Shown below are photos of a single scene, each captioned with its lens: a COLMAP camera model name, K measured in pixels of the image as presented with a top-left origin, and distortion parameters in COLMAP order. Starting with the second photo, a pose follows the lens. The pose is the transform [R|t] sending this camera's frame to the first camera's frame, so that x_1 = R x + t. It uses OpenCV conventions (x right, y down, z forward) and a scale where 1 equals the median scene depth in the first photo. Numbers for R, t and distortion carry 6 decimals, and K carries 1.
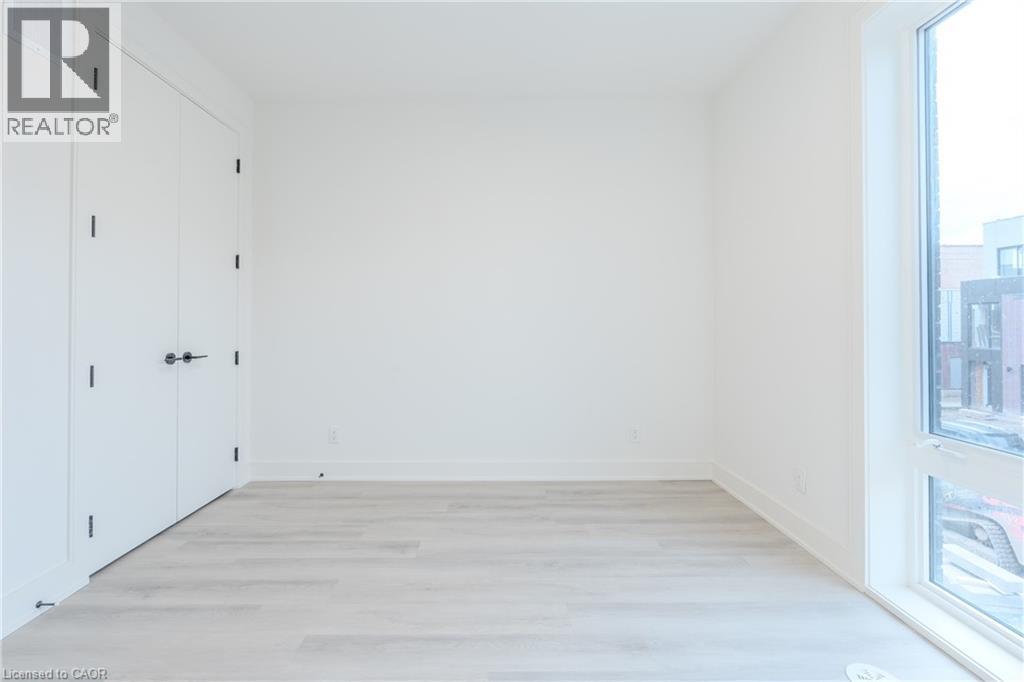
lens RADIAL K [[457.9, 0, 494.3], [0, 457.9, 322.0], [0, 0, 1]] dist [-0.002397, 0.000249]
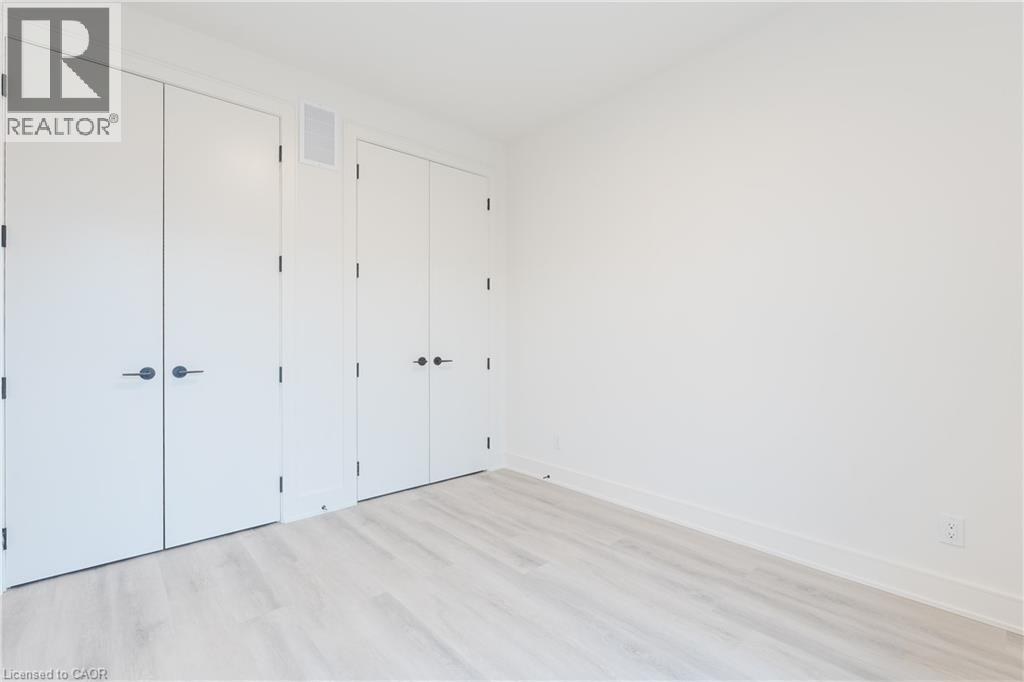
lens RADIAL K [[458.4, 0, 510.4], [0, 458.4, 338.5], [0, 0, 1]] dist [-0.001456, -0.000029]
pose [[0.671257, 0.005205, -0.741206, 0.476743], [0.003363, 0.999944, 0.010067, 0.000321], [0.741217, -0.009250, 0.671202, 0.290299]]
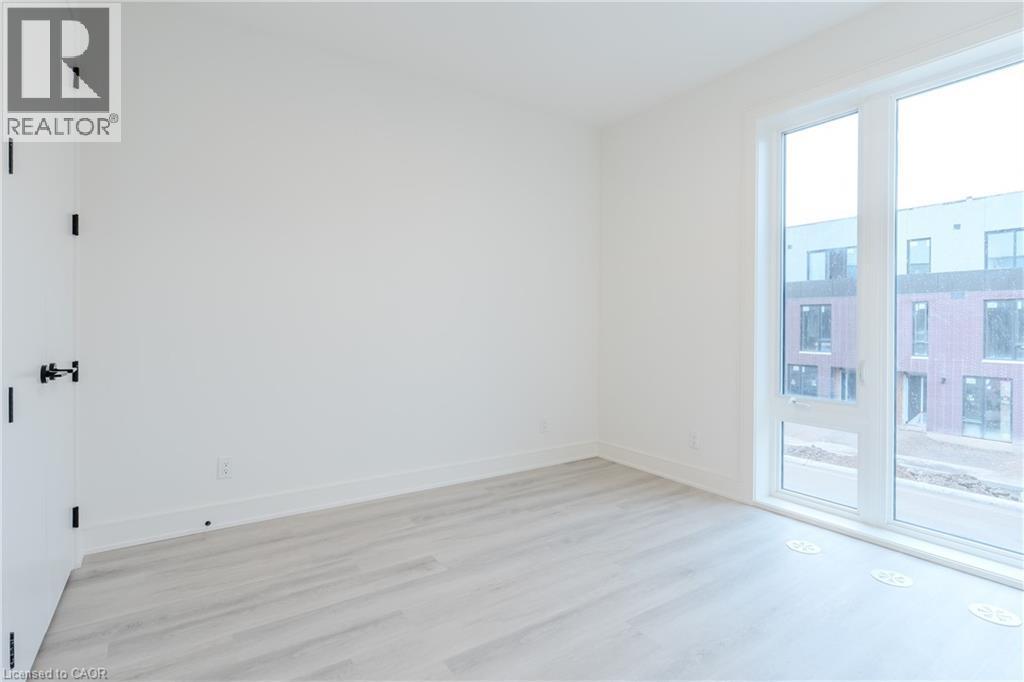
lens RADIAL K [[510.5, 0, 512.0], [0, 510.5, 341.0], [0, 0, 1]] dist [0.000440, 0.001033]
pose [[0.826065, -0.011201, 0.563463, -0.580886], [-0.010965, 0.999294, 0.035940, 0.006532], [-0.563468, -0.035867, 0.825359, 0.070280]]
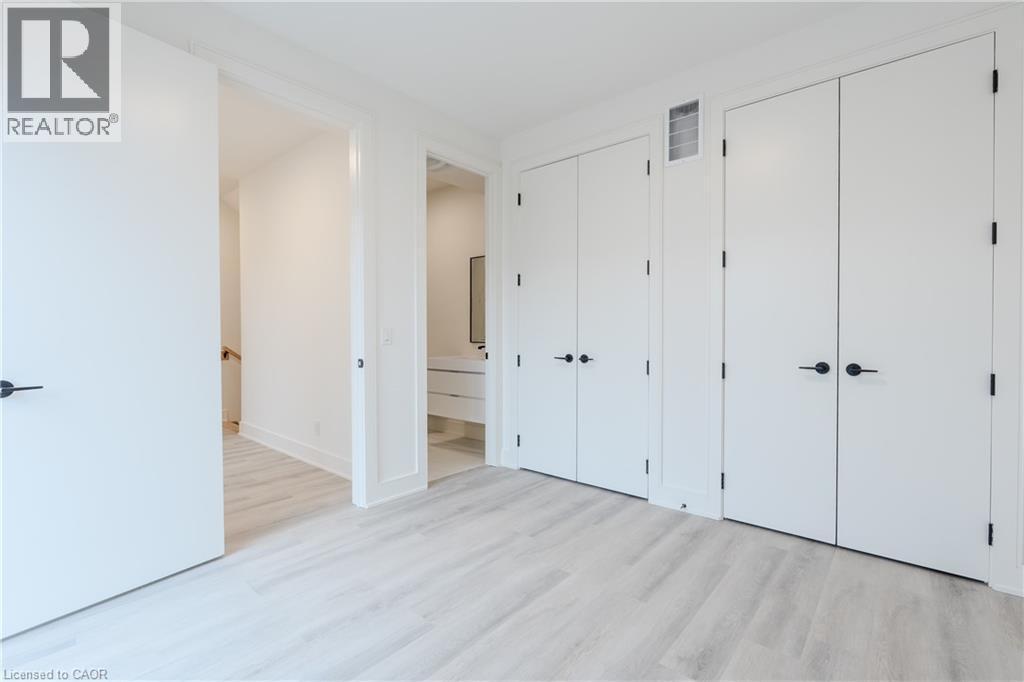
lens RADIAL K [[458.4, 0, 510.4], [0, 458.4, 338.5], [0, 0, 1]] dist [-0.001456, -0.000029]
pose [[-0.652568, 0.010422, -0.757658, 0.453308], [0.007805, 0.999945, 0.007033, 0.007029], [0.757690, -0.001324, -0.652614, 1.152627]]
